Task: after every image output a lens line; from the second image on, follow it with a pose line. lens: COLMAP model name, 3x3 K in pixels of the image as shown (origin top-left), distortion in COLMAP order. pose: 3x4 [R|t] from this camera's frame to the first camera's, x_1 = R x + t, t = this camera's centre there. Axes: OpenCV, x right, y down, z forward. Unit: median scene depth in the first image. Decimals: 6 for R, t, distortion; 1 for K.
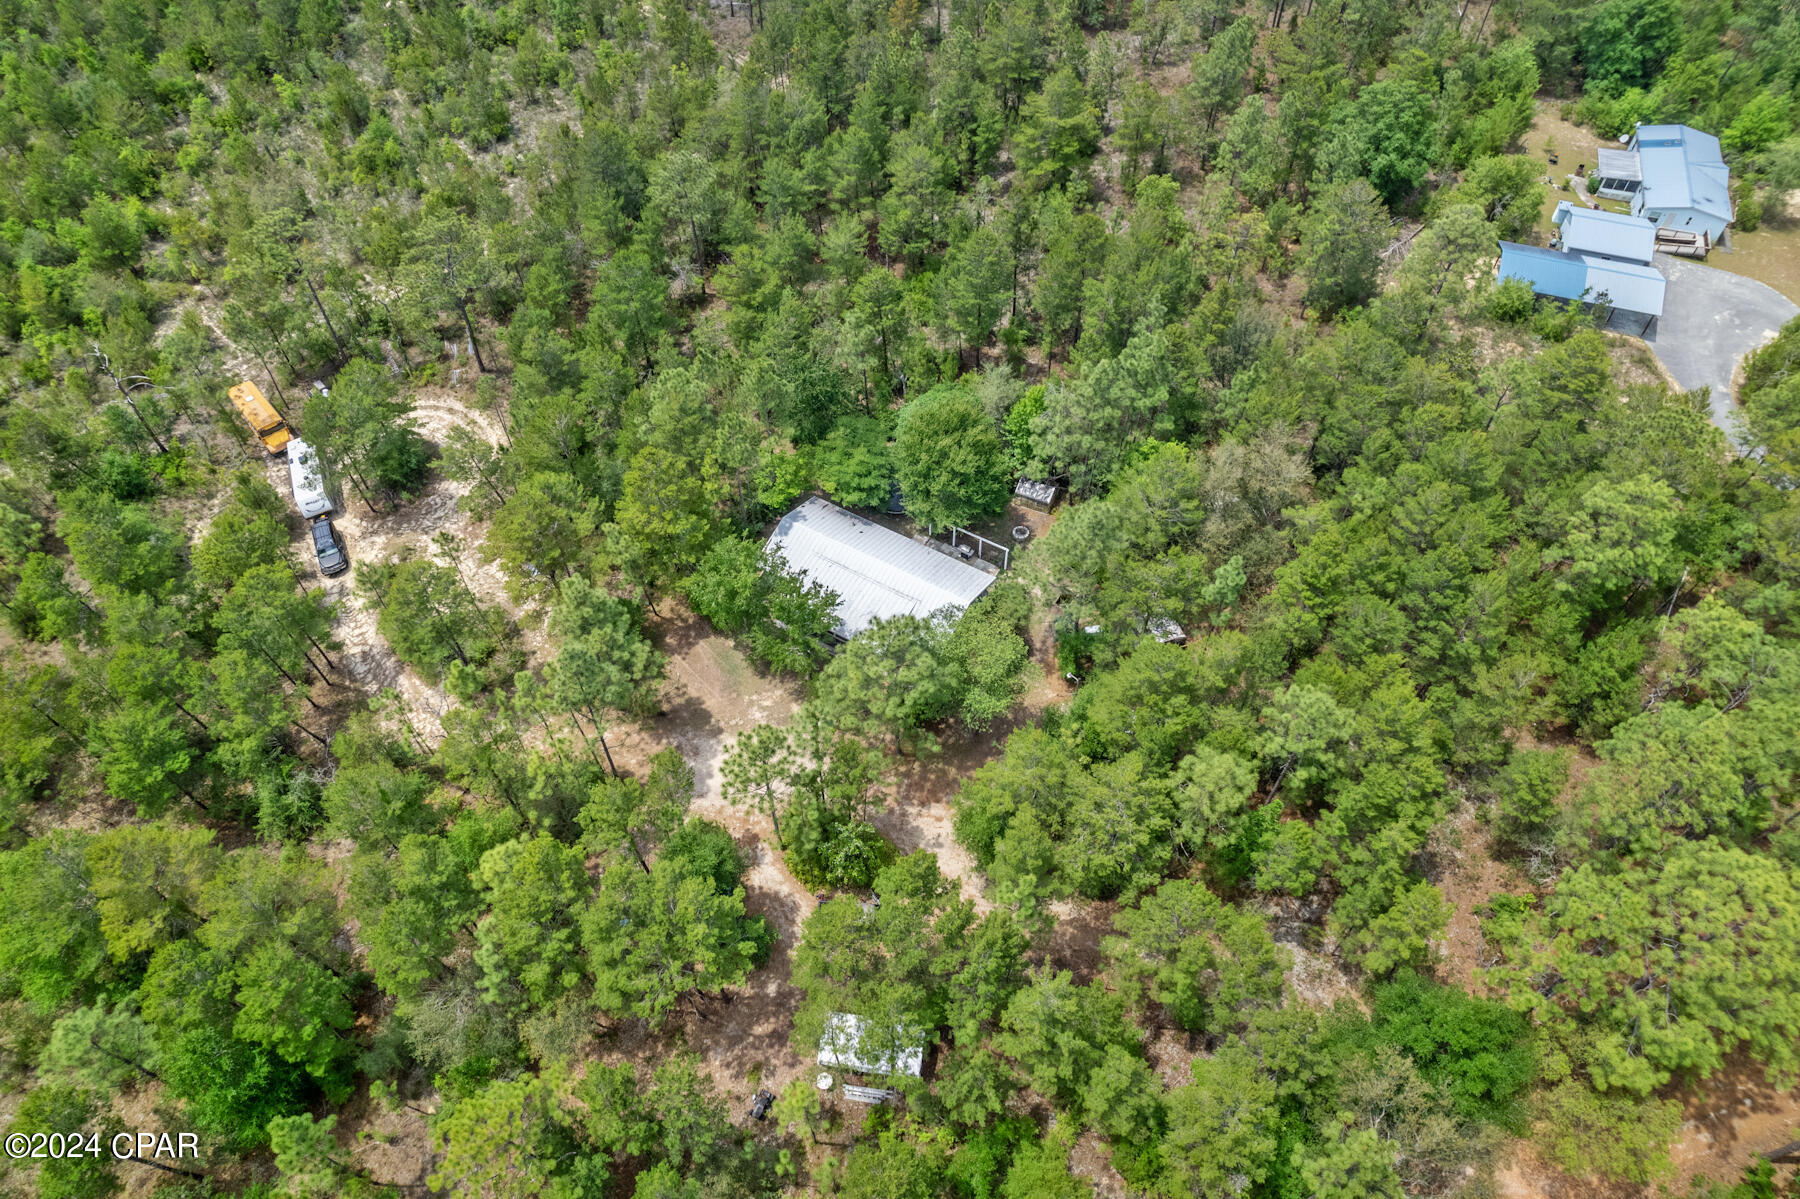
lens RADIAL K [[1177.2, 0, 900.0], [0, 1177.2, 599.5], [0, 0, 1]] dist [-0.091148, 0.086341]
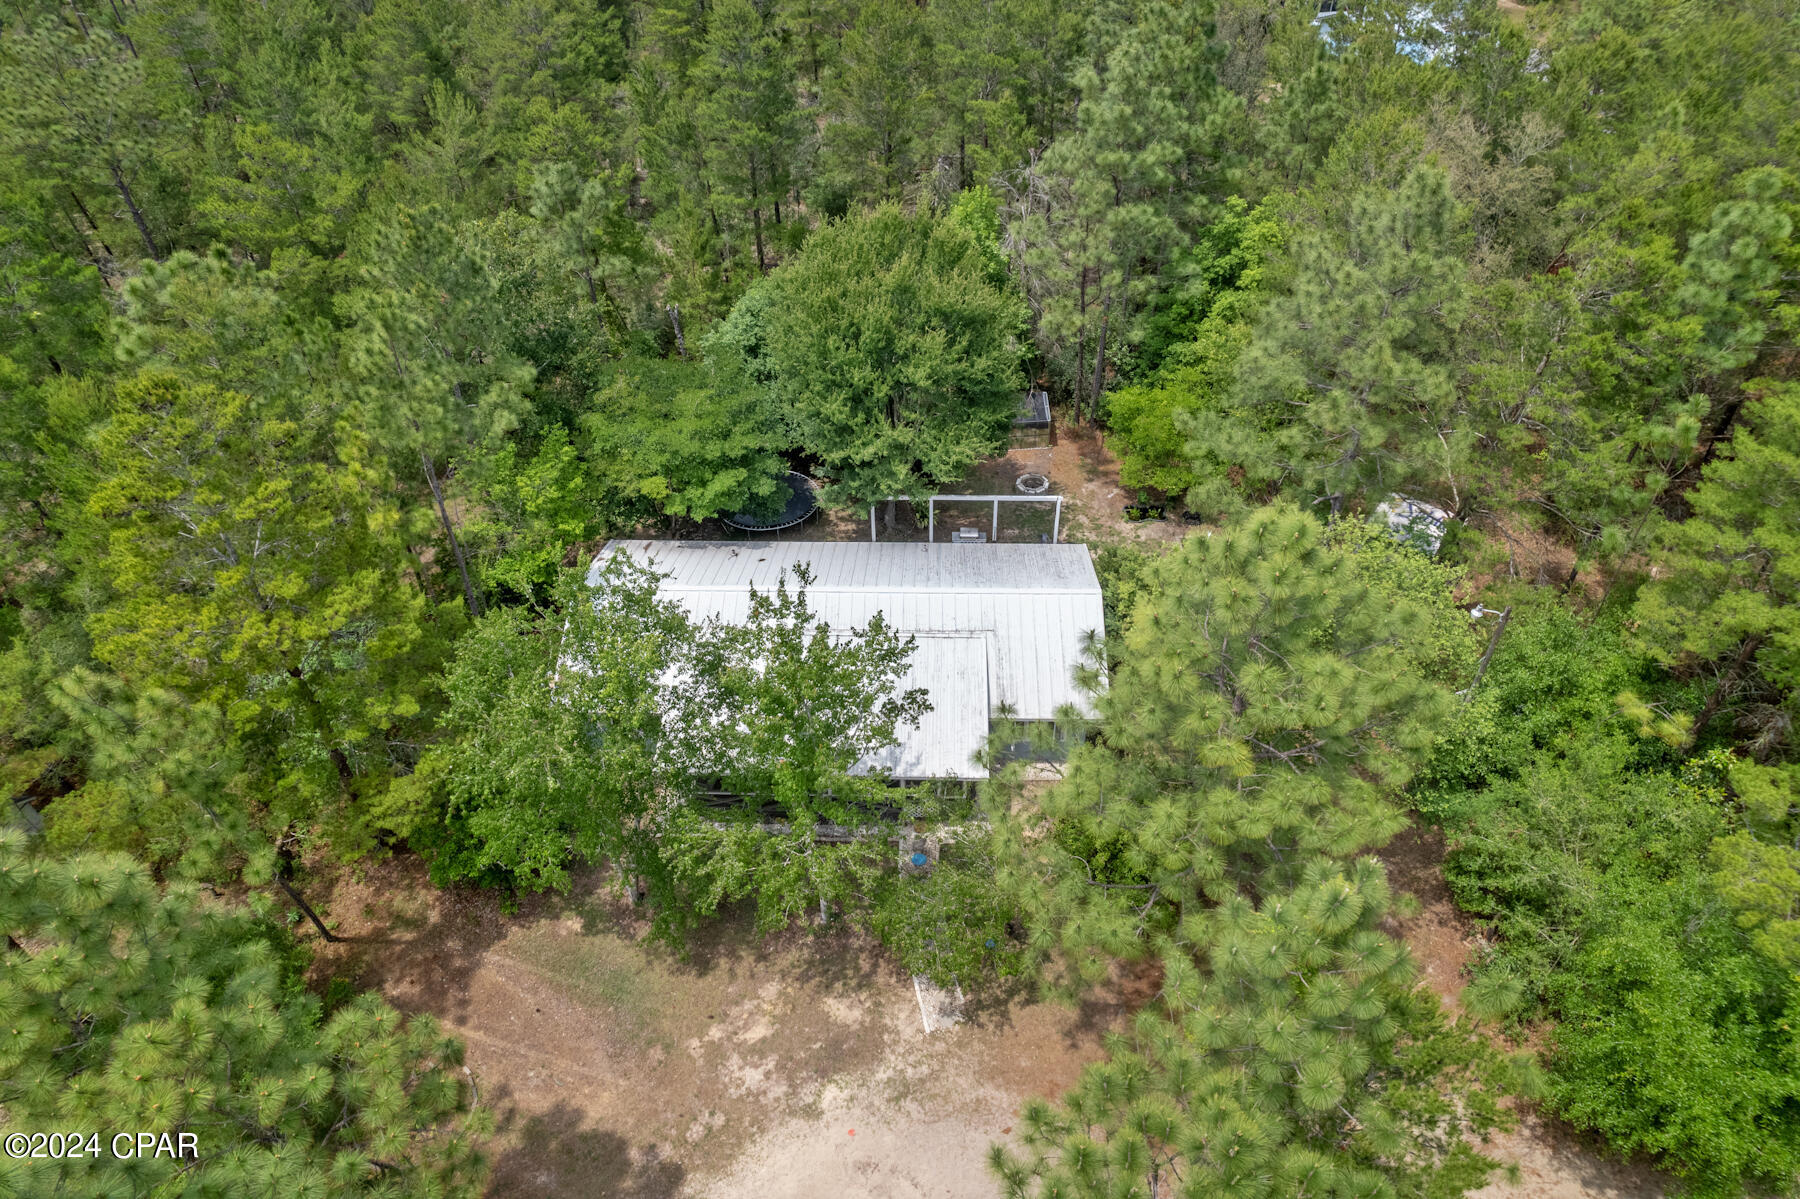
lens RADIAL K [[1177.2, 0, 900.0], [0, 1177.2, 599.5], [0, 0, 1]] dist [-0.091148, 0.086341]
pose [[0.874139, -0.318891, 0.366320, -0.161371], [0.383796, 0.915764, -0.118648, 0.028032], [-0.297627, 0.244307, 0.922894, 0.637738]]
